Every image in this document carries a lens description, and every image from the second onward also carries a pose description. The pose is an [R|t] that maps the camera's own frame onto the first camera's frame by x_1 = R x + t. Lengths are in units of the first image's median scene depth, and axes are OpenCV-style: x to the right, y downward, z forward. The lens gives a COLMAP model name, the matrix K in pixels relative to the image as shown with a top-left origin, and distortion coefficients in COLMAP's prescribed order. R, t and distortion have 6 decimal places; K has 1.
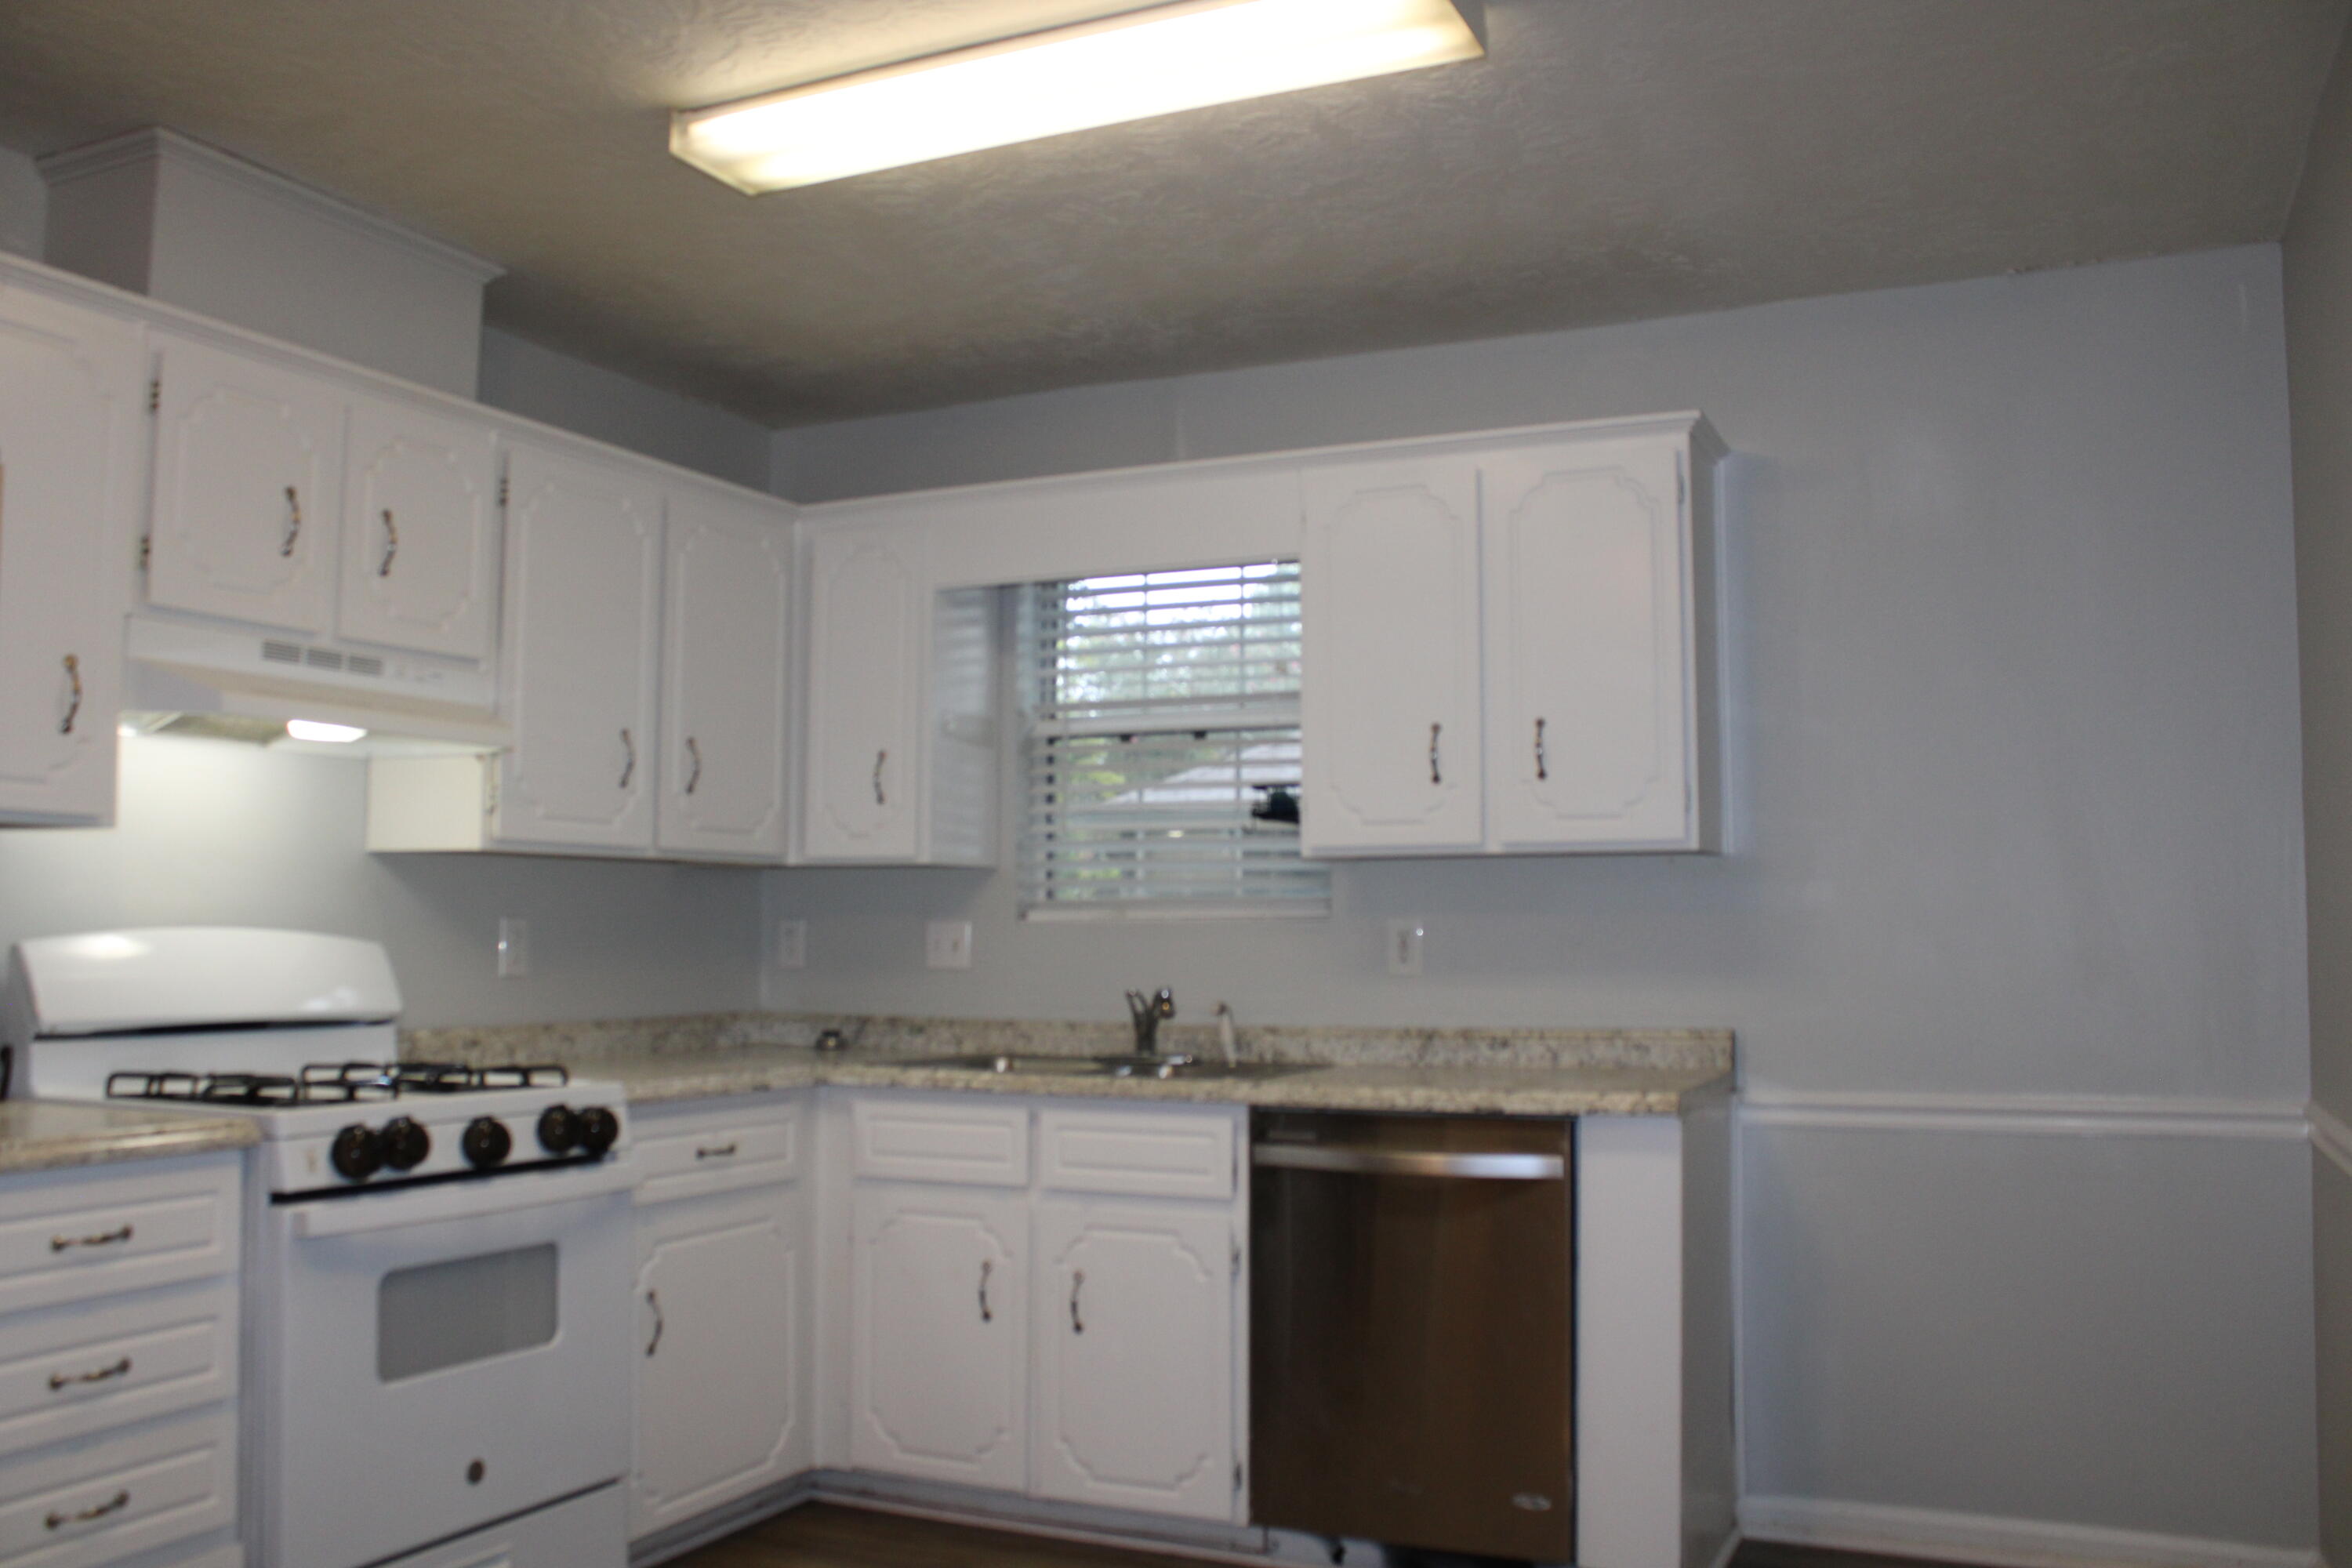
lens RADIAL K [[1965.2, 0, 1176.0], [0, 1965.2, 784.0], [0, 0, 1]] dist [-0.165735, 0.136066]
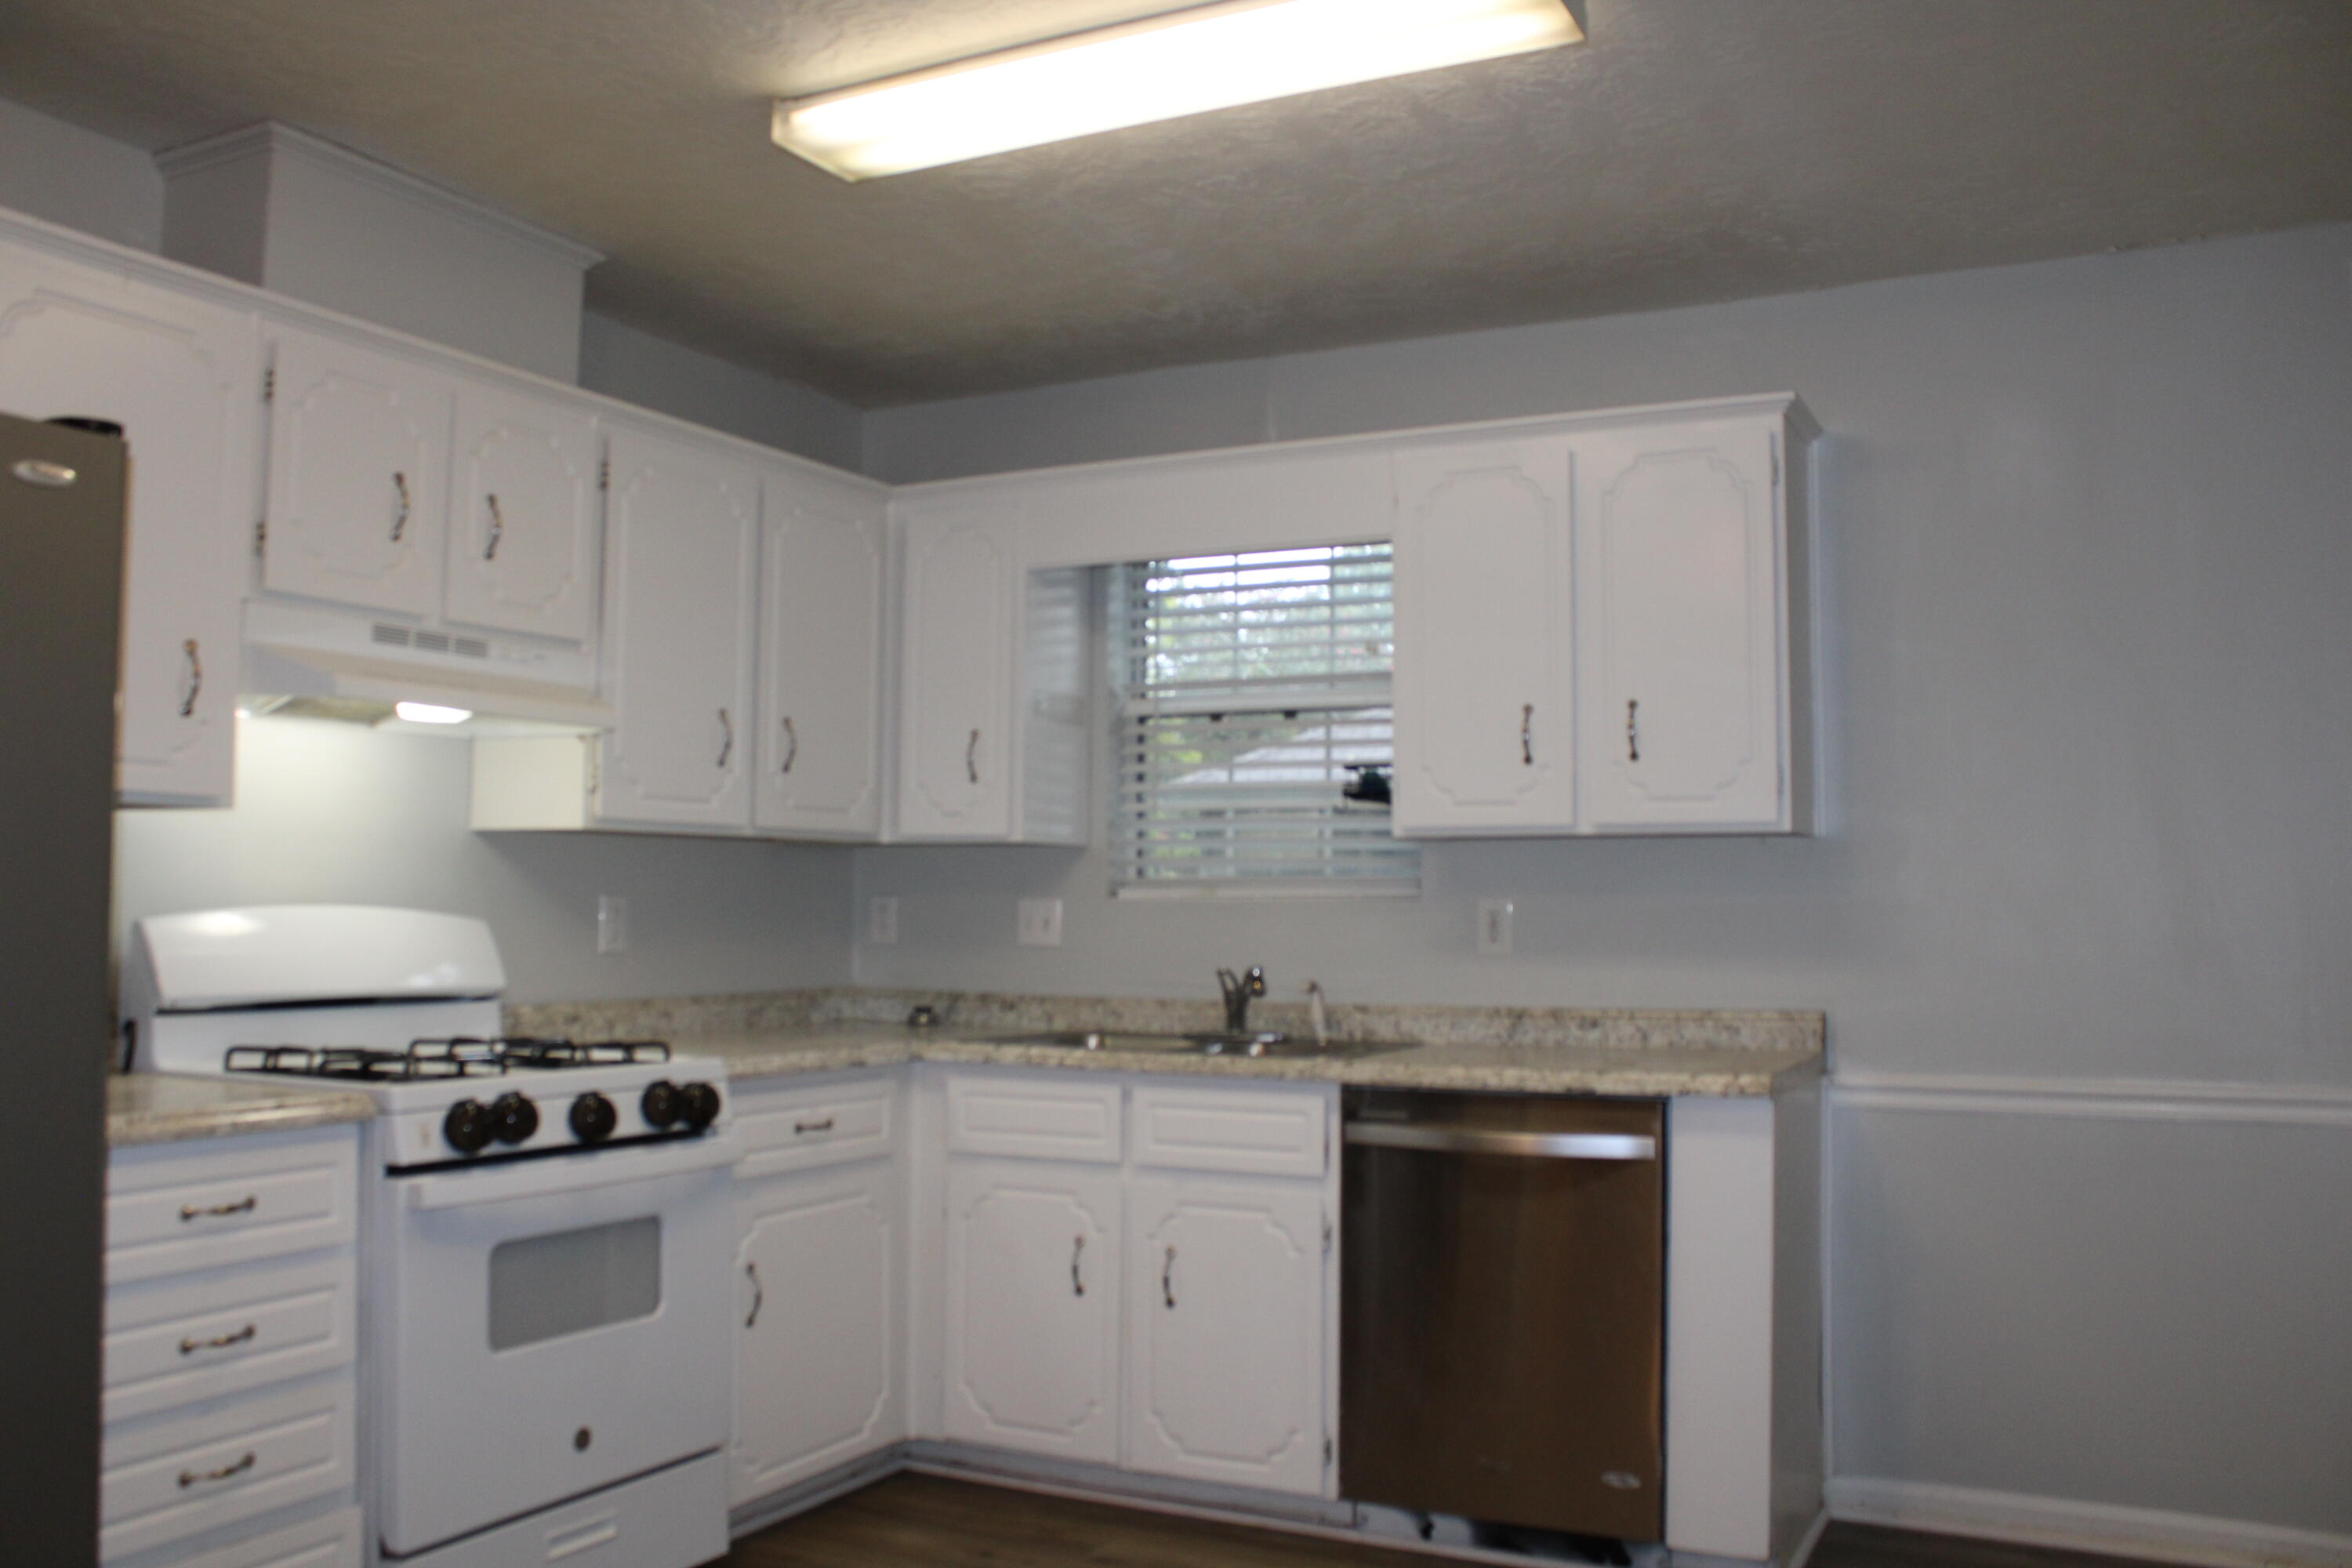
lens RADIAL K [[1965.2, 0, 1176.0], [0, 1965.2, 784.0], [0, 0, 1]] dist [-0.165735, 0.136066]
pose [[0.999253, 0.002199, -0.038594, -0.009038], [-0.001673, 0.999905, 0.013662, -0.003793], [0.038621, -0.013587, 0.999162, -0.007198]]
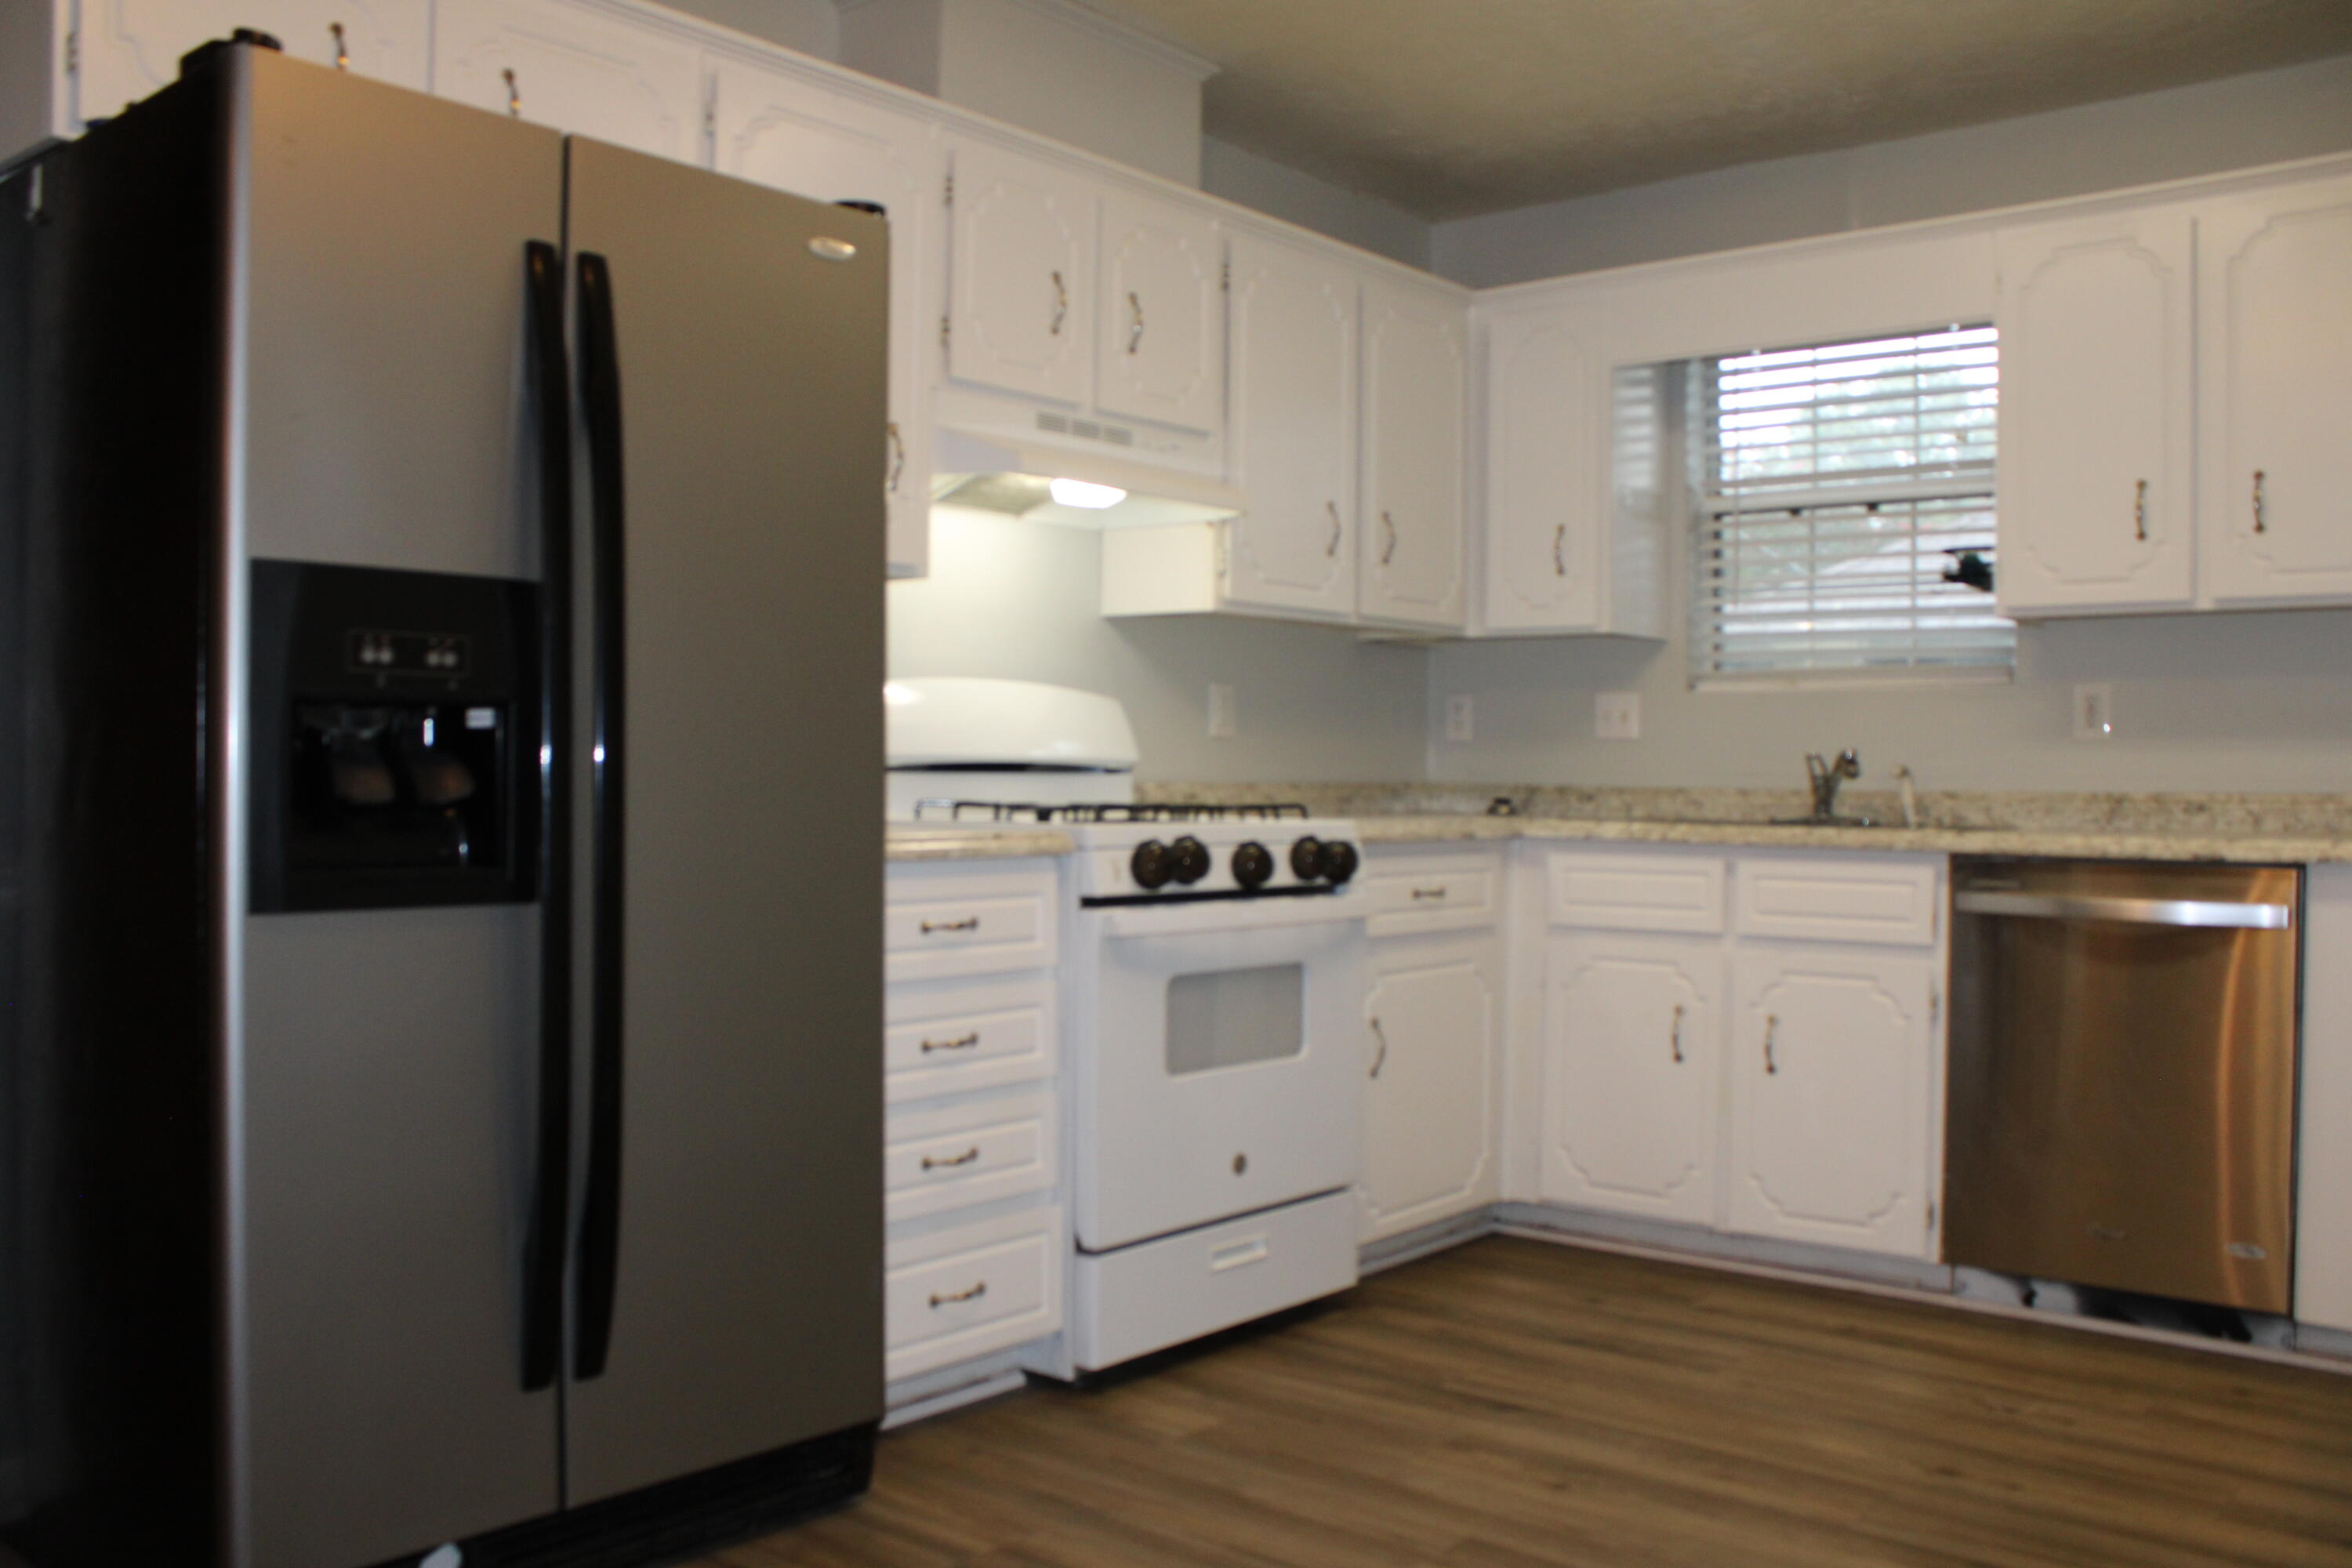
lens RADIAL K [[1965.2, 0, 1176.0], [0, 1965.2, 784.0], [0, 0, 1]] dist [-0.165735, 0.136066]
pose [[0.964777, 0.010614, -0.262855, -0.089530], [0.010900, 0.996715, 0.080253, 0.041902], [0.262843, -0.080291, 0.961492, -0.067602]]
